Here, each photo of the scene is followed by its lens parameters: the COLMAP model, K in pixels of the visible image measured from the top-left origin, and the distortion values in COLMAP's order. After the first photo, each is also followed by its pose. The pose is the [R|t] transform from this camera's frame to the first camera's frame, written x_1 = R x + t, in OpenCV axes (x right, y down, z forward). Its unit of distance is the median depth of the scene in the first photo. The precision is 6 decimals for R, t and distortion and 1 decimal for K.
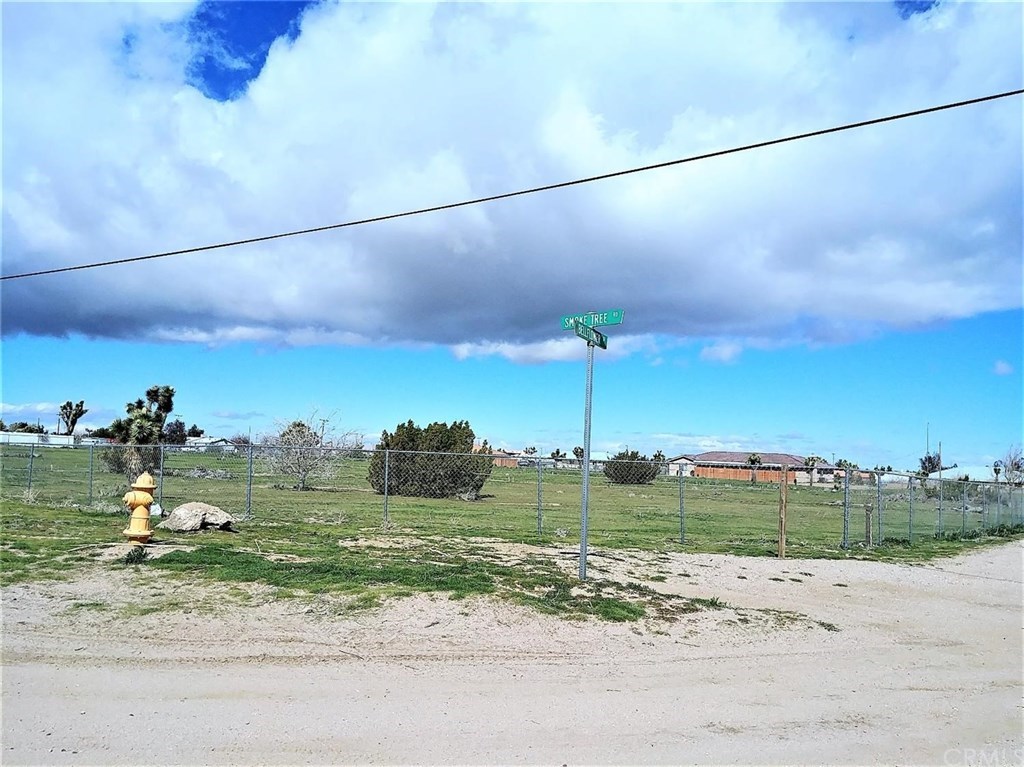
lens RADIAL K [[889.7, 0, 514.4], [0, 889.7, 389.1], [0, 0, 1]] dist [0.086370, -0.128225]
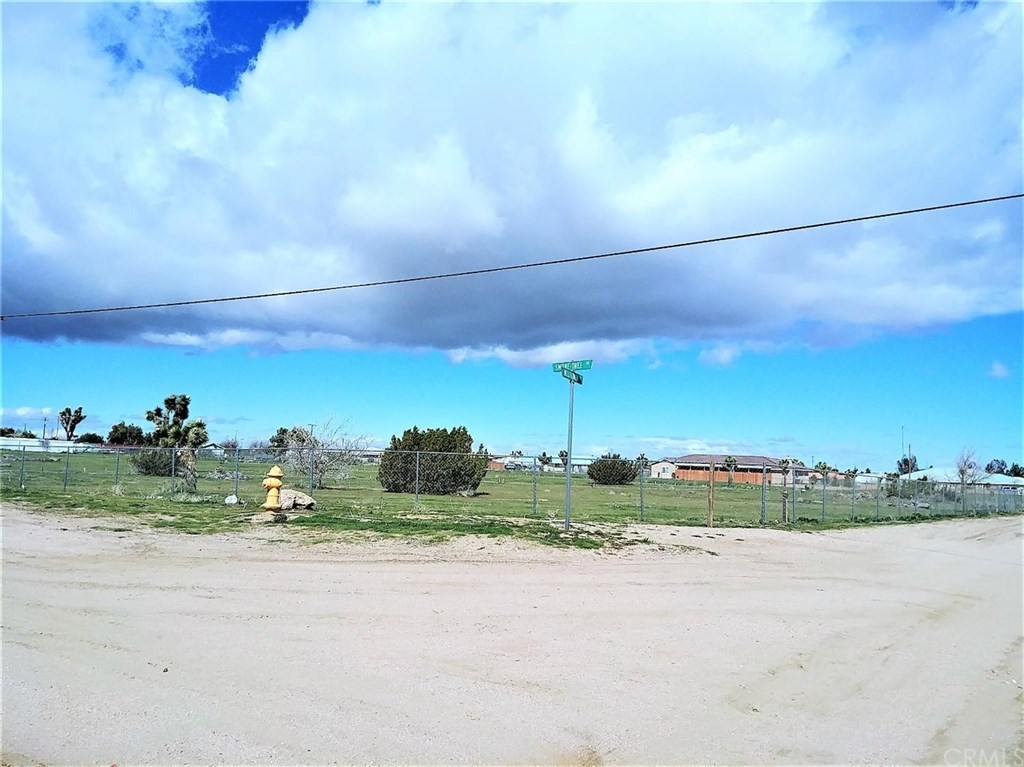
lens RADIAL K [[889.7, 0, 518.0], [0, 889.7, 381.7], [0, 0, 1]] dist [0.086370, -0.128225]
pose [[0.999698, -0.001527, 0.024527, -0.012080], [0.001830, 0.999922, -0.012341, -0.007977], [-0.024506, 0.012382, 0.999623, -0.141552]]
